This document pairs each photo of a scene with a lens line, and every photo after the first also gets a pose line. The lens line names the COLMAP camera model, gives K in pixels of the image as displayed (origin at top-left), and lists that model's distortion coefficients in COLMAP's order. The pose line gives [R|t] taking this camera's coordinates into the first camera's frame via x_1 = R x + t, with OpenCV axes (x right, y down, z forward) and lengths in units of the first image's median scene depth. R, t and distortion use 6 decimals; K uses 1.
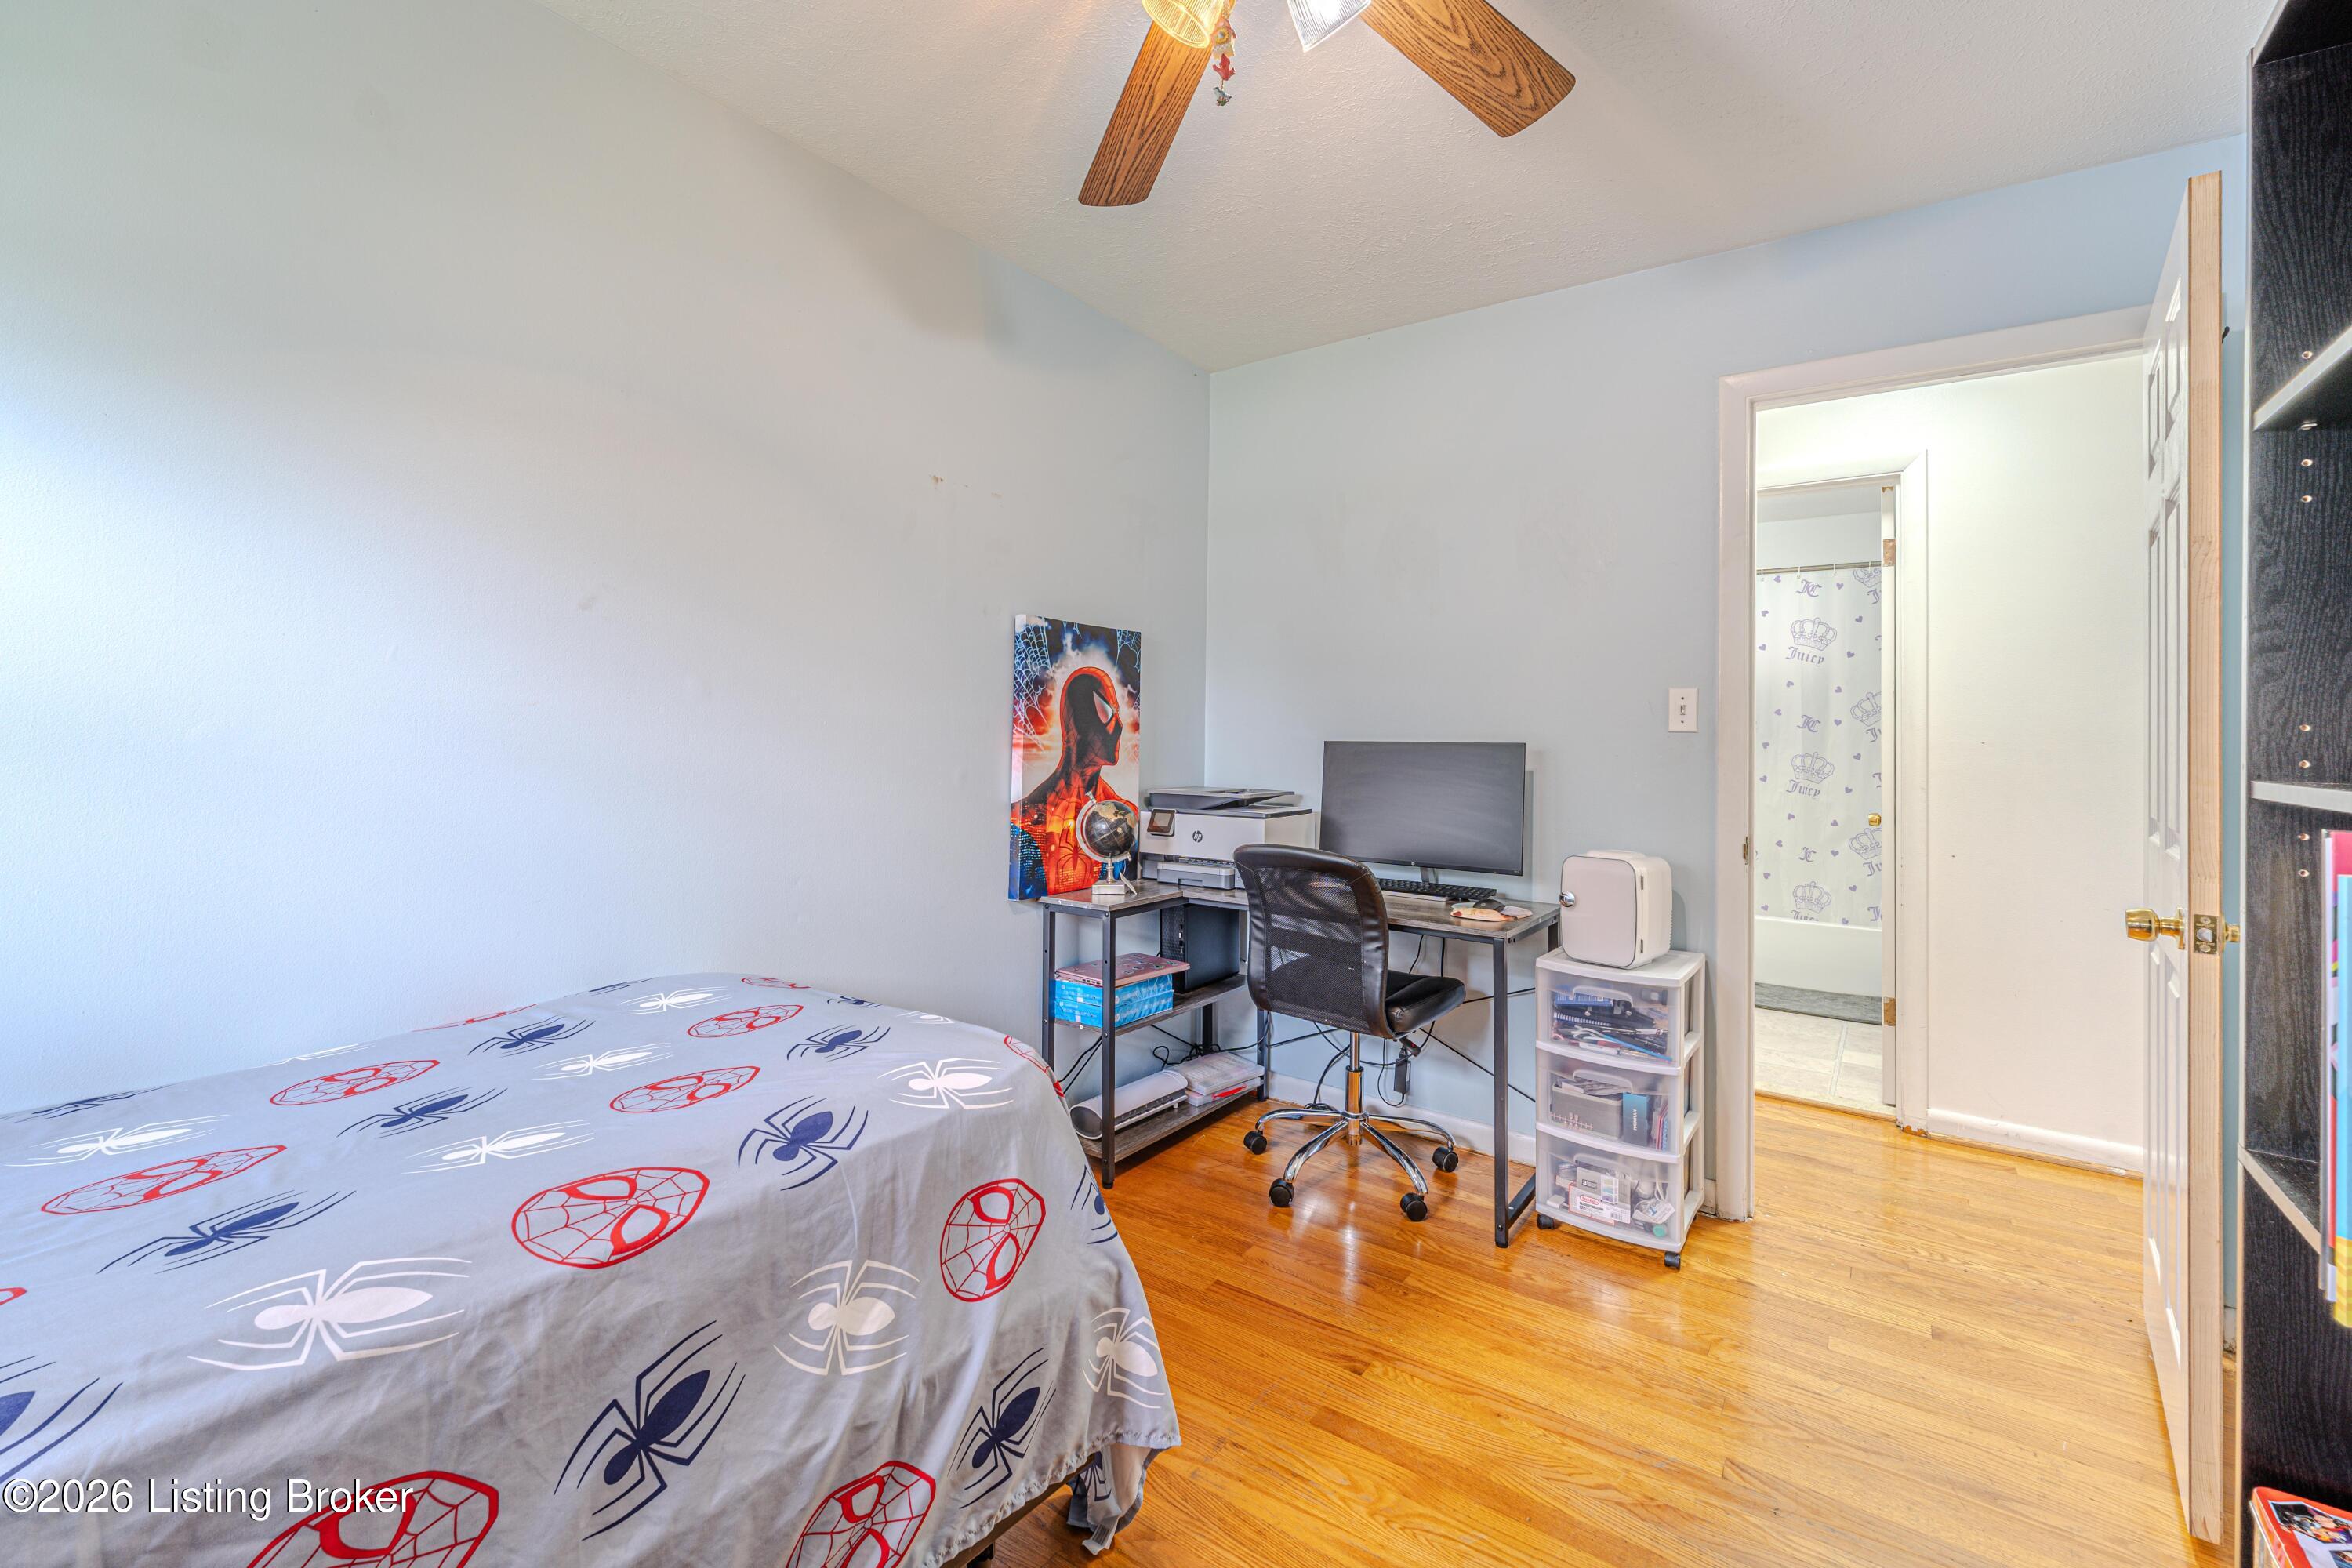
lens RADIAL K [[994.2, 0, 1182.8], [0, 994.2, 724.2], [0, 0, 1]] dist [-0.000691, -0.000214]
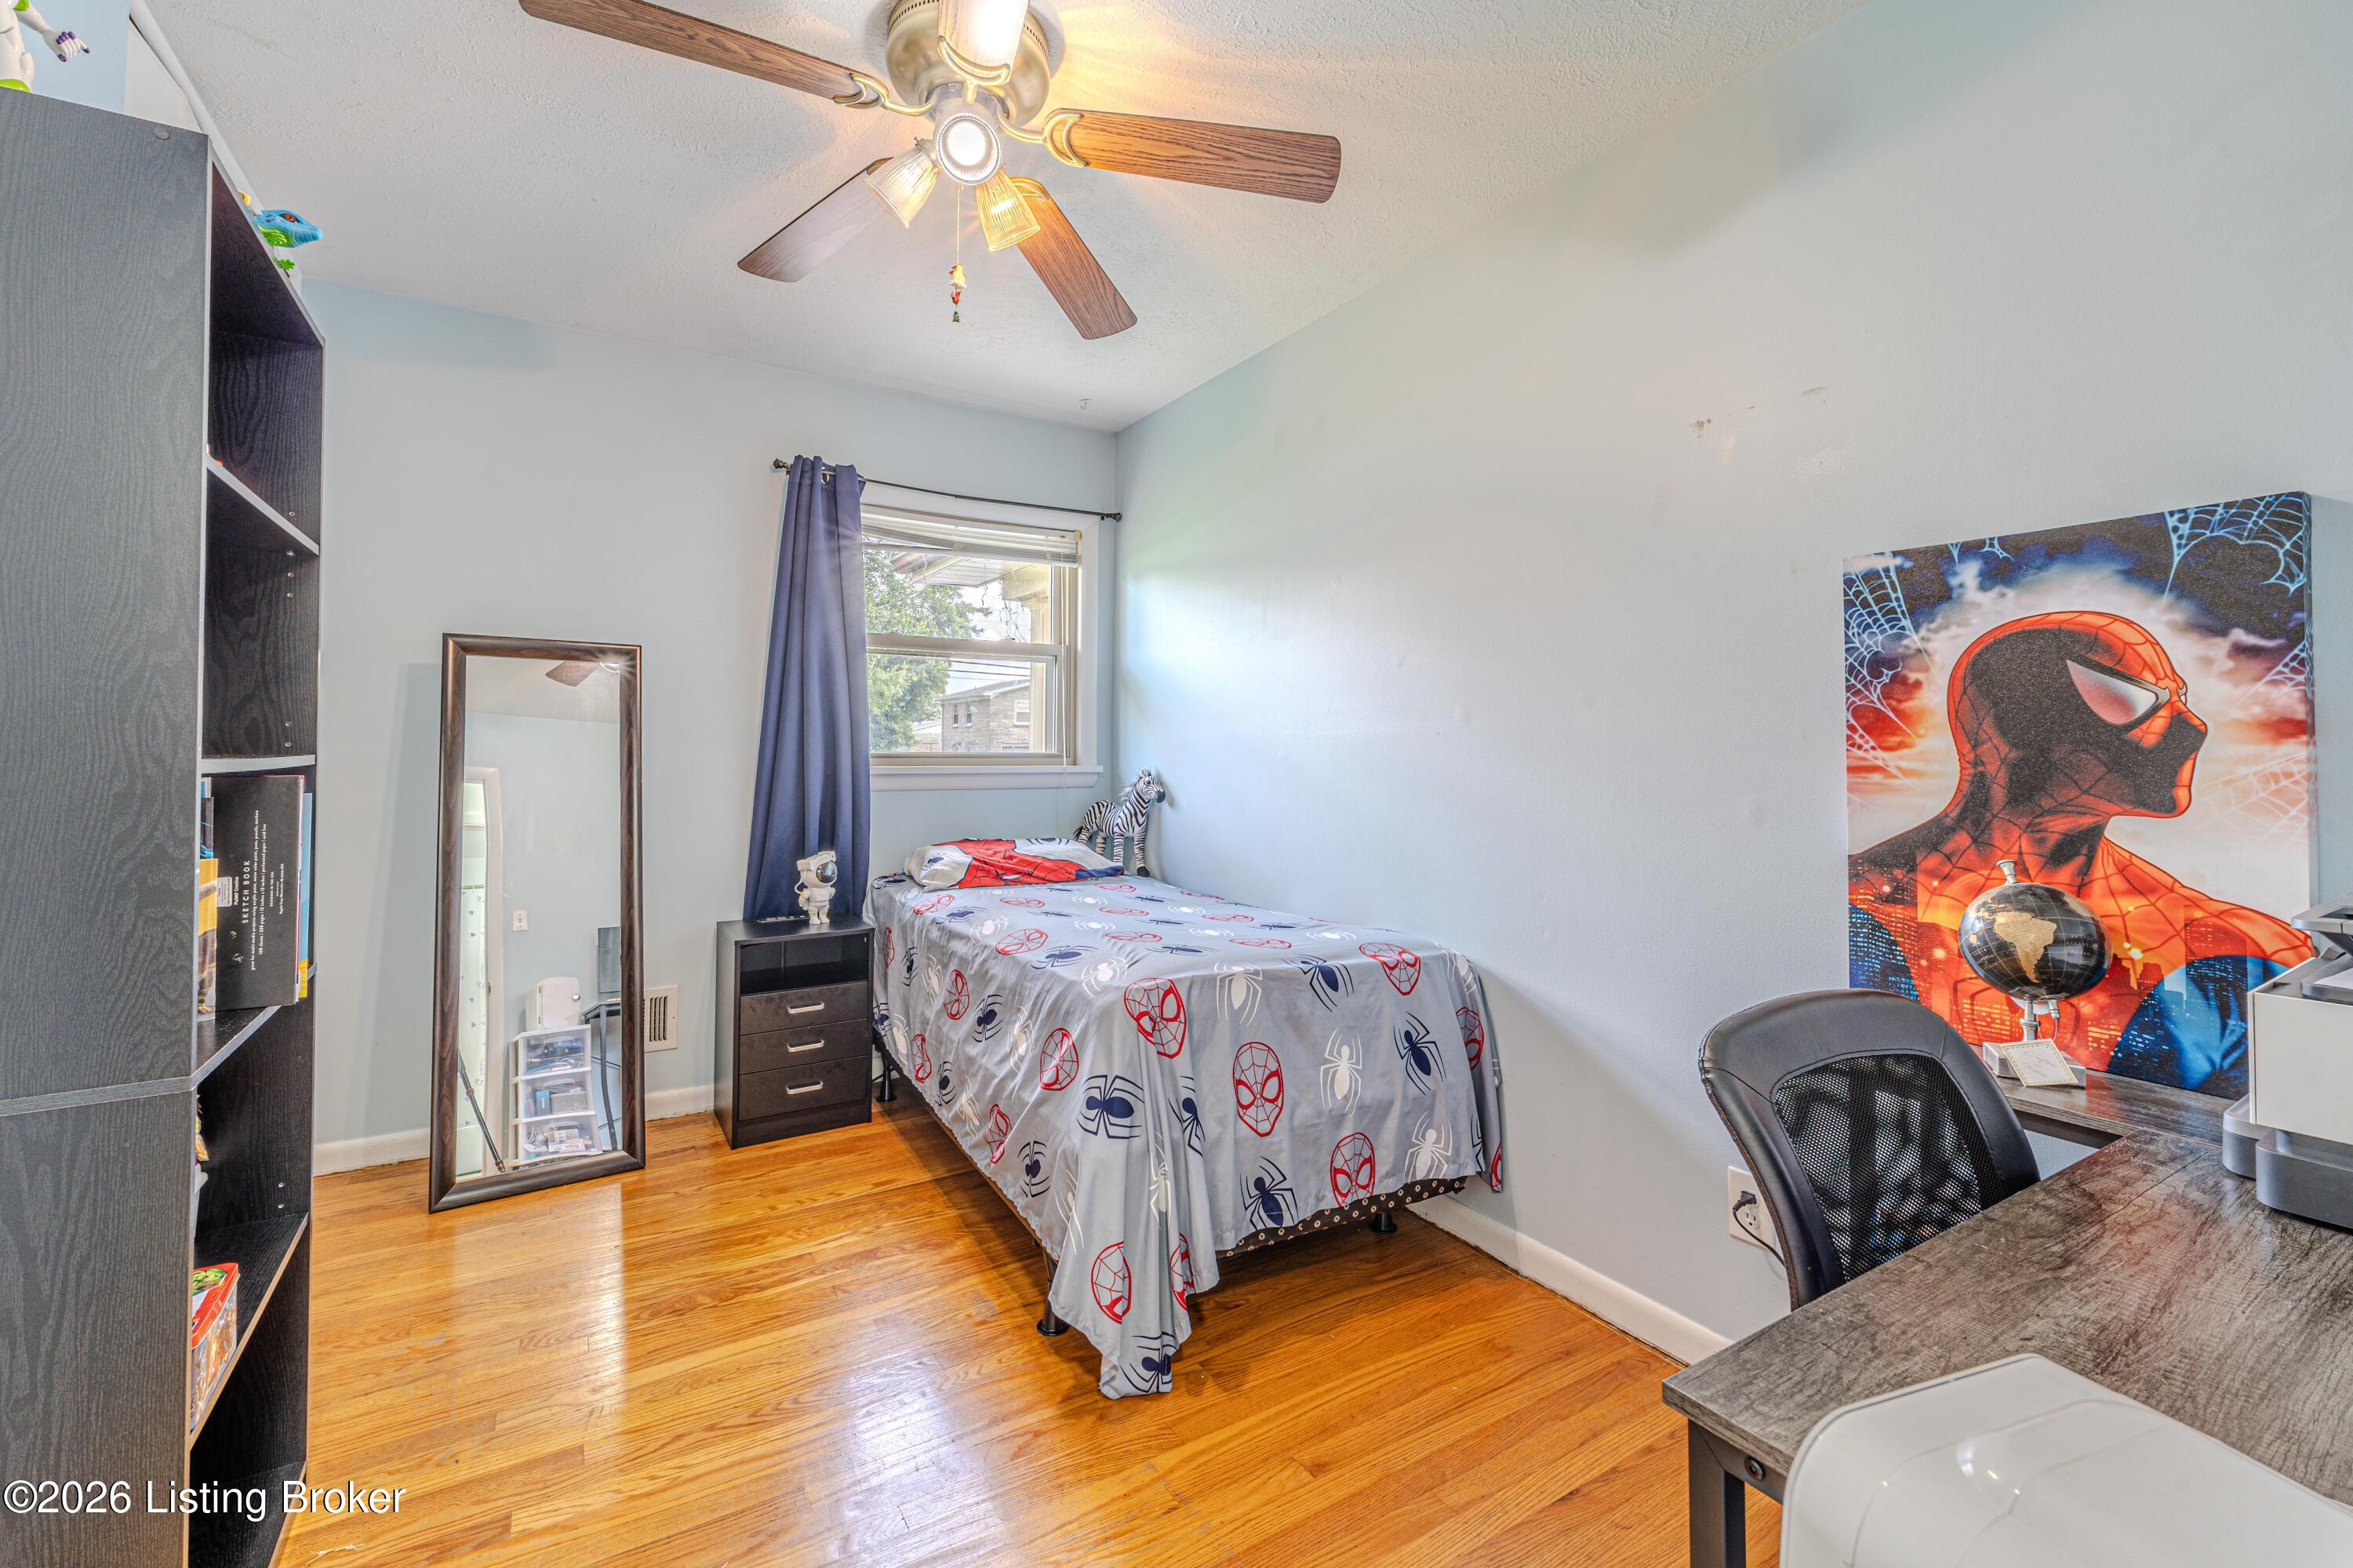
lens RADIAL K [[994.7, 0, 1183.3], [0, 994.7, 724.1], [0, 0, 1]] dist [-0.000691, -0.000214]
pose [[-0.398588, -0.039428, -0.916282, 0.548621], [0.001894, 0.999038, -0.043813, 0.019385], [0.917128, -0.019199, -0.398130, 0.826249]]
